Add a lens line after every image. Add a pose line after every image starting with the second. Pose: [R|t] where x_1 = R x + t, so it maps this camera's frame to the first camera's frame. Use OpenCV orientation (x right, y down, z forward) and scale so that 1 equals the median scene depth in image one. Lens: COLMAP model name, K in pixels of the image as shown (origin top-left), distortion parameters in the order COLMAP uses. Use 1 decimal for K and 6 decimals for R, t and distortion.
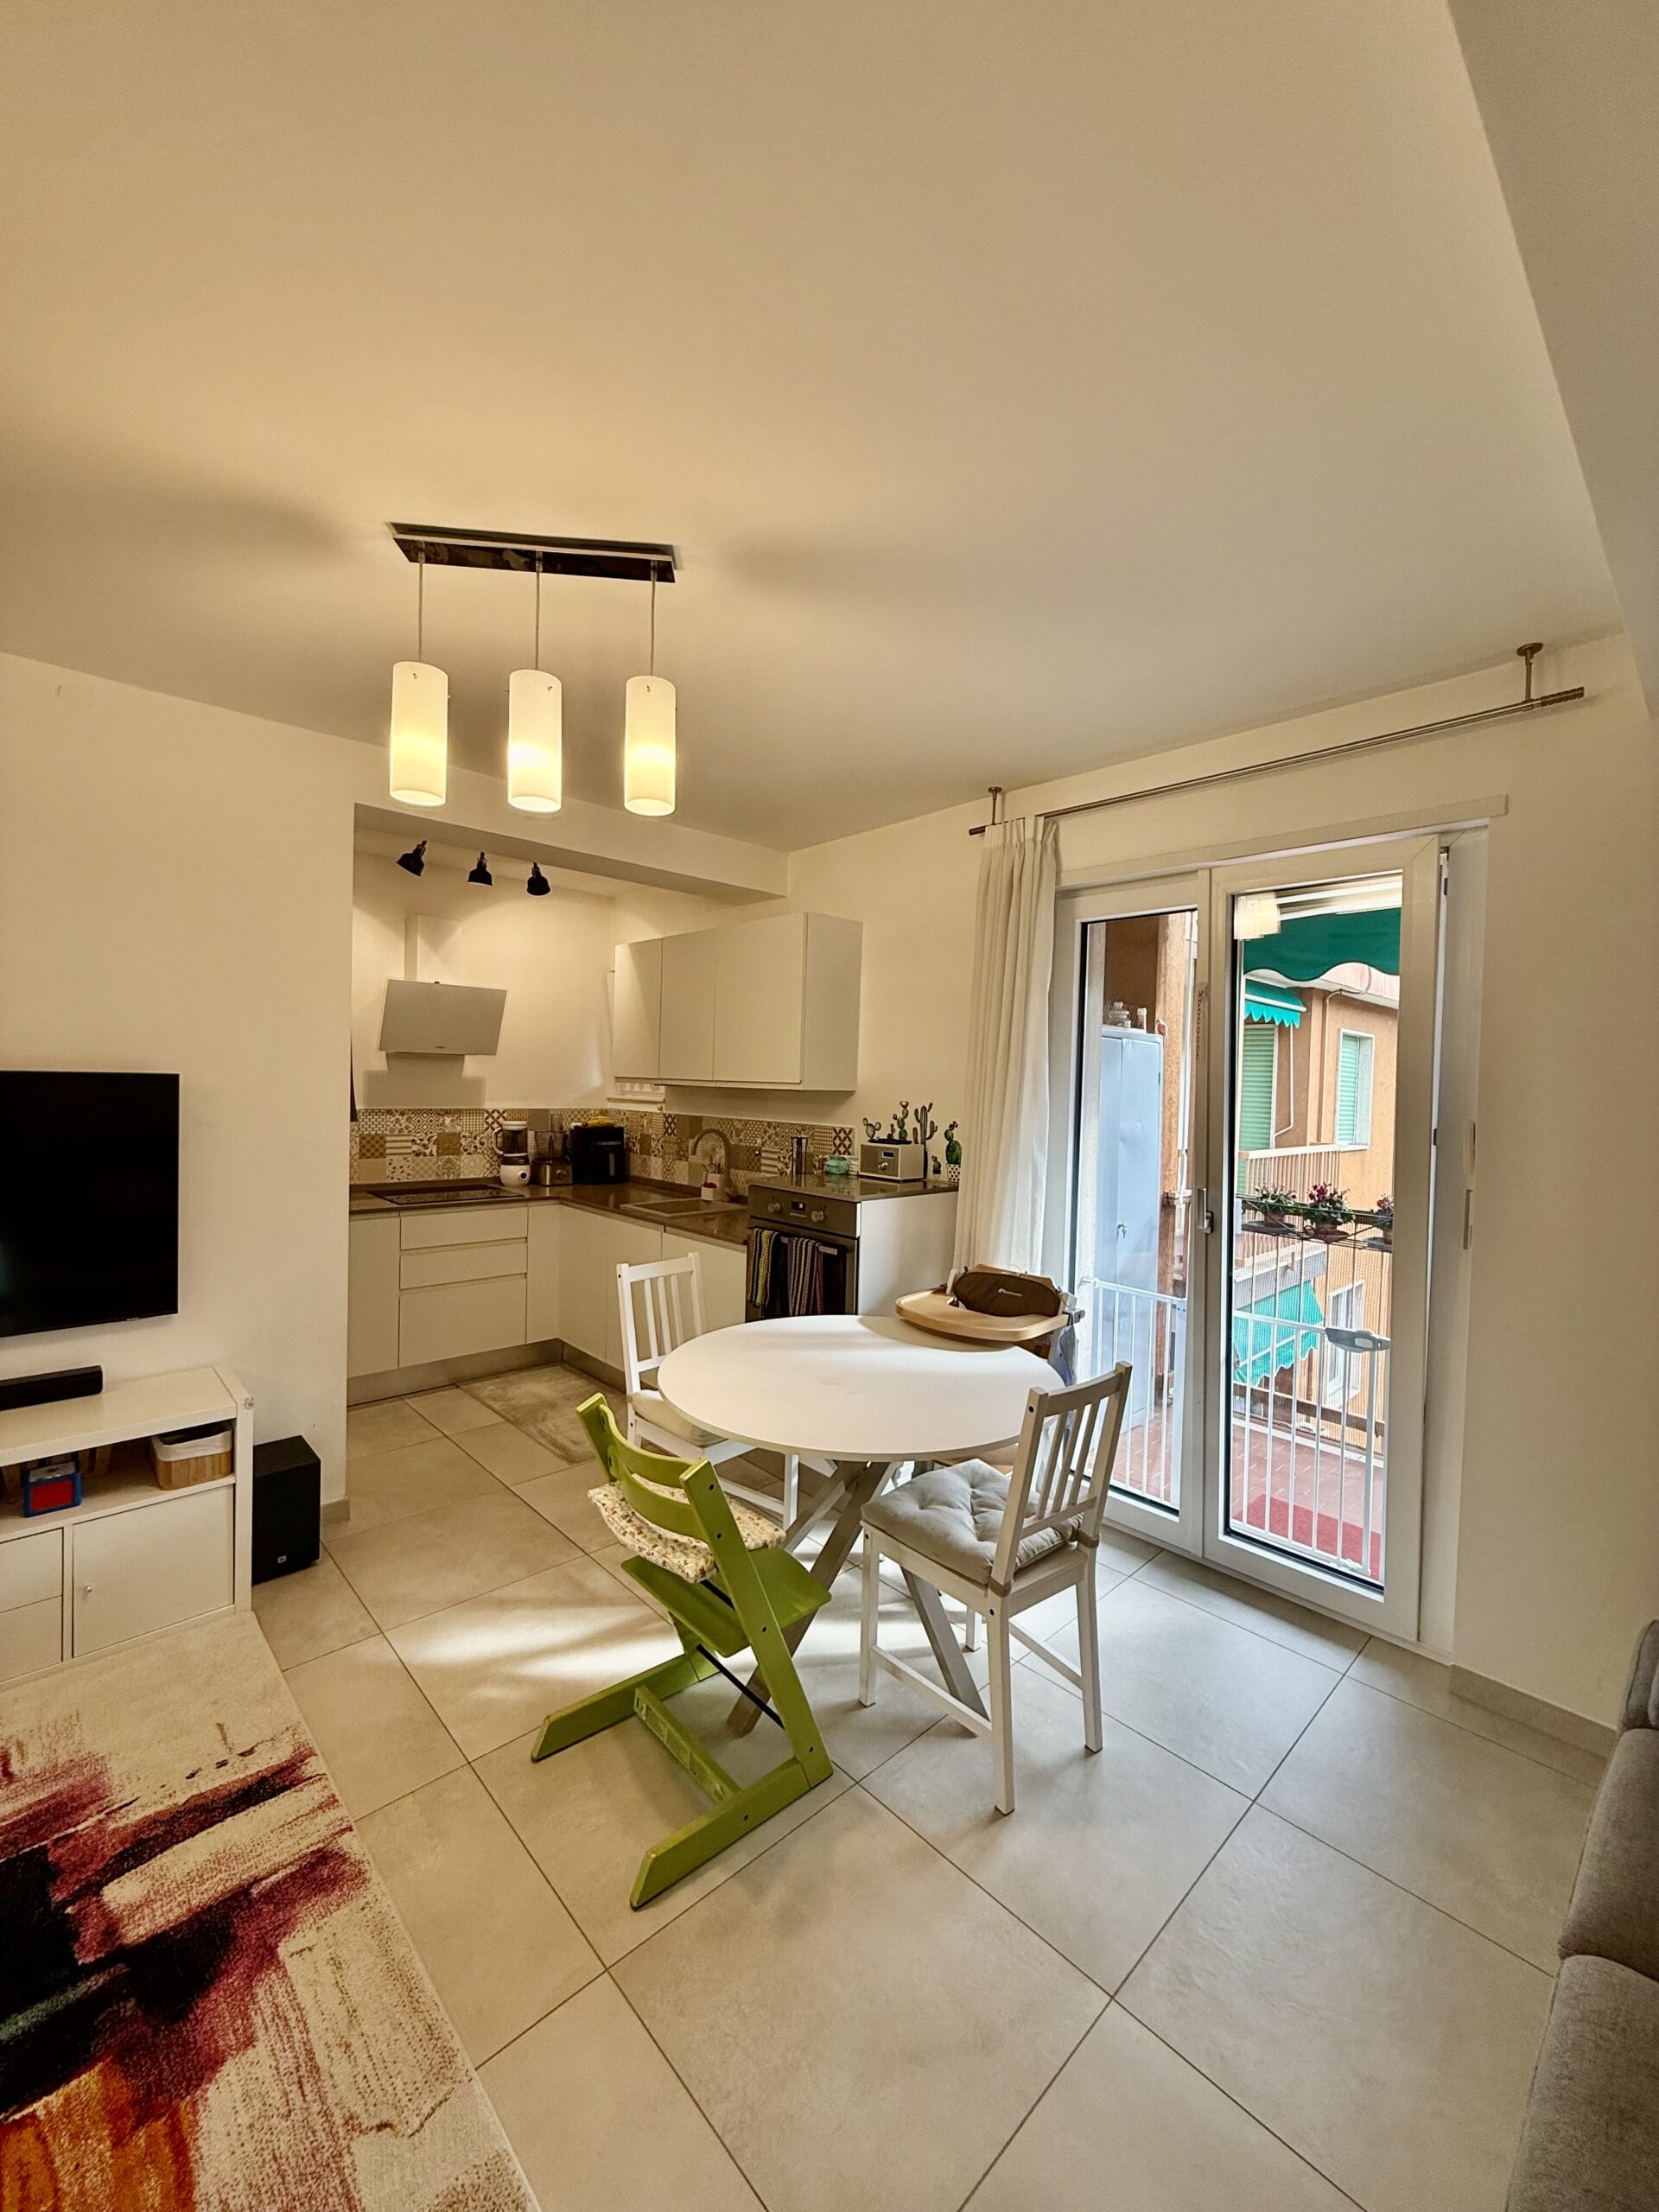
lens RADIAL K [[878.3, 0, 836.9], [0, 878.3, 1111.7], [0, 0, 1]] dist [-0.000507, 0.000181]
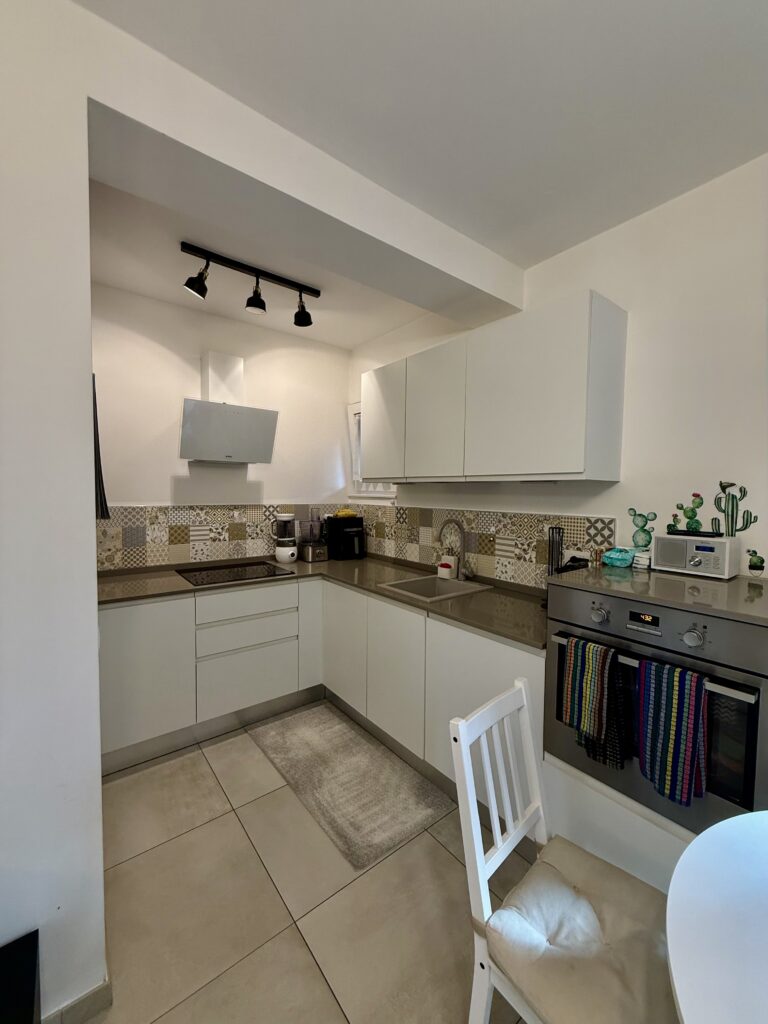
lens RADIAL K [[406.6, 0, 386.2], [0, 406.6, 514.7], [0, 0, 1]] dist [-0.000507, 0.000181]
pose [[0.996040, -0.009655, -0.088385, -0.170763], [0.011518, 0.999721, 0.020600, 0.001676], [0.088161, -0.021536, 0.995873, 0.426325]]
